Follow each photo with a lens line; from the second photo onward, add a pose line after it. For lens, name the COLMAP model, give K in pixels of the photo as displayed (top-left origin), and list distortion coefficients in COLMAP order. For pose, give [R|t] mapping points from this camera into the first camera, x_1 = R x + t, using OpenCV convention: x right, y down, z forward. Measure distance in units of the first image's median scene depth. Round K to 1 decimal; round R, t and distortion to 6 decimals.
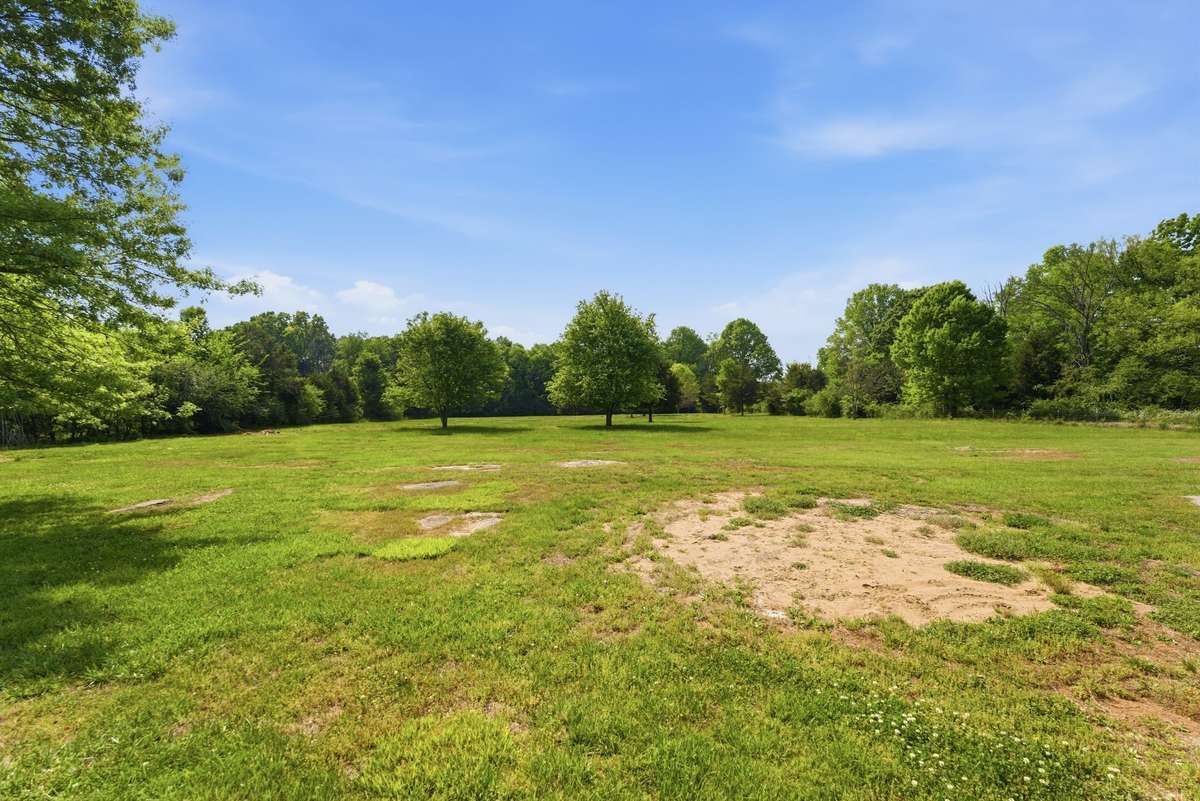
lens RADIAL K [[529.7, 0, 580.4], [0, 529.7, 412.3], [0, 0, 1]] dist [-0.002430, 0.002745]
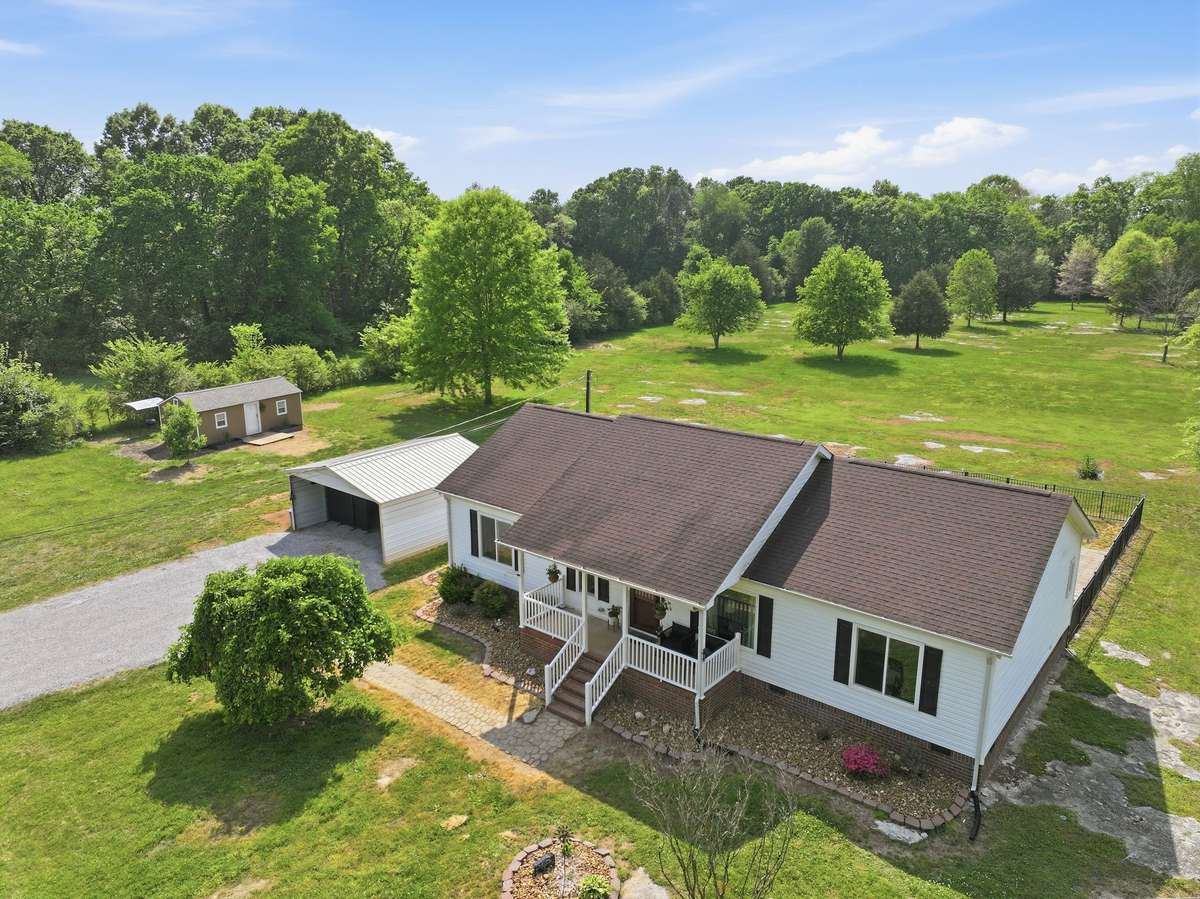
lens RADIAL K [[878.0, 0, 595.5], [0, 878.0, 441.6], [0, 0, 1]] dist [0.094098, 0.005382]
pose [[0.832722, 0.148080, -0.533523, 0.348410], [-0.009373, 0.967206, 0.253821, -0.157064], [0.553613, -0.206362, 0.806801, -0.494197]]
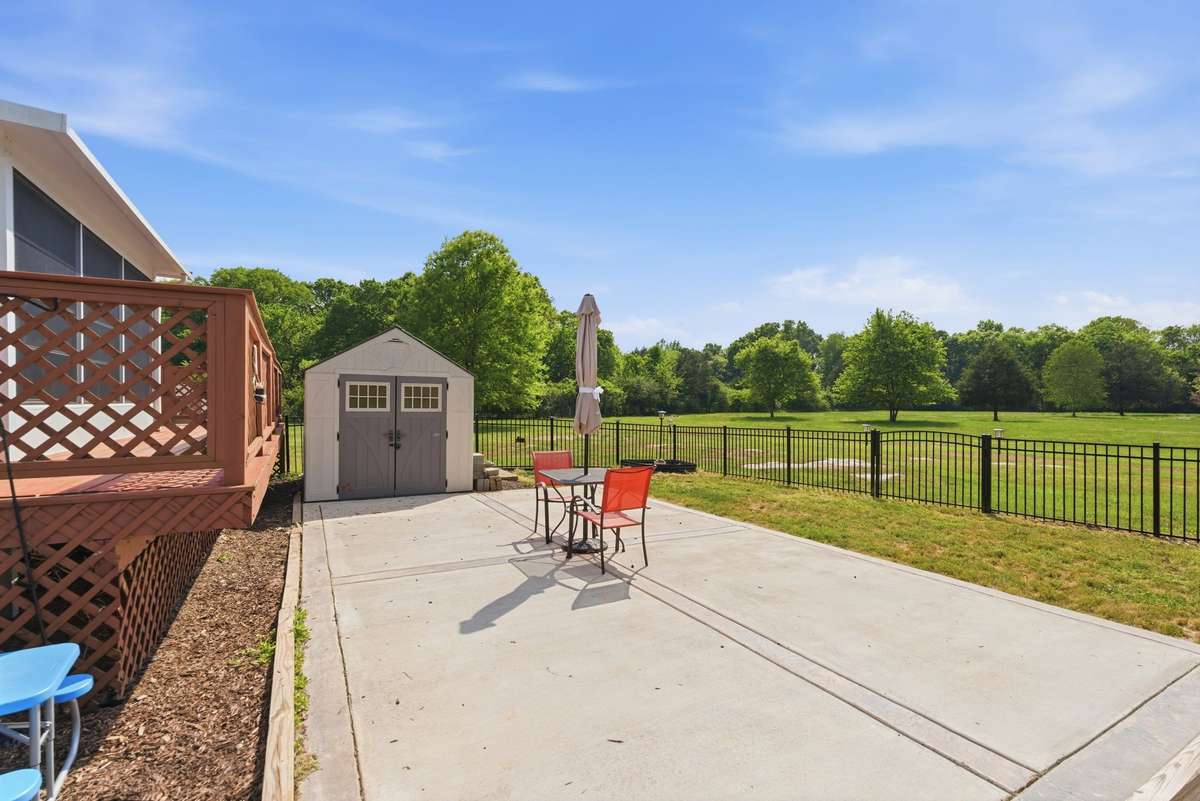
lens RADIAL K [[529.7, 0, 602.9], [0, 529.7, 398.7], [0, 0, 1]] dist [-0.002430, 0.002745]
pose [[0.563335, 0.012331, -0.826137, 0.316030], [-0.018176, 0.999832, 0.002530, -0.006290], [0.826029, 0.013591, 0.563464, -0.042946]]
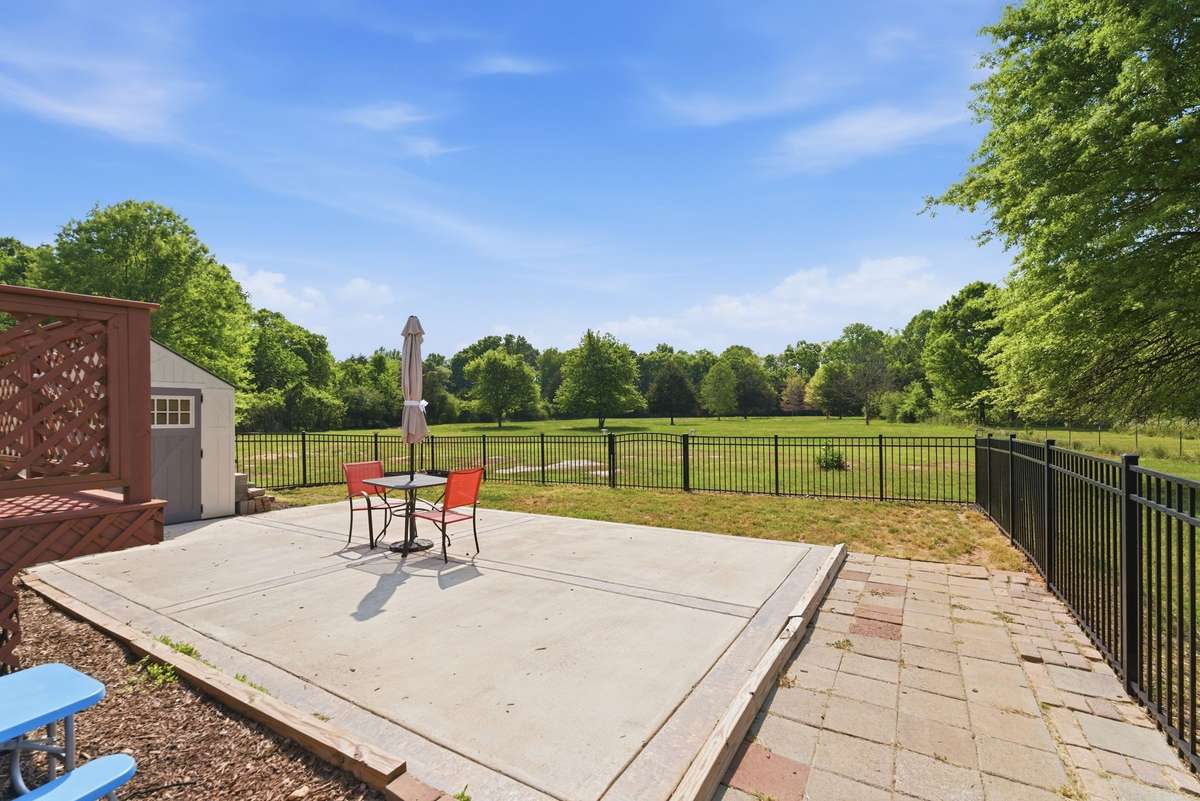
lens RADIAL K [[529.7, 0, 596.0], [0, 529.7, 408.8], [0, 0, 1]] dist [-0.002430, 0.002745]
pose [[0.892662, 0.003335, -0.450715, 0.315166], [-0.006276, 0.999968, -0.005030, -0.006160], [0.450683, 0.007318, 0.892654, -0.062342]]
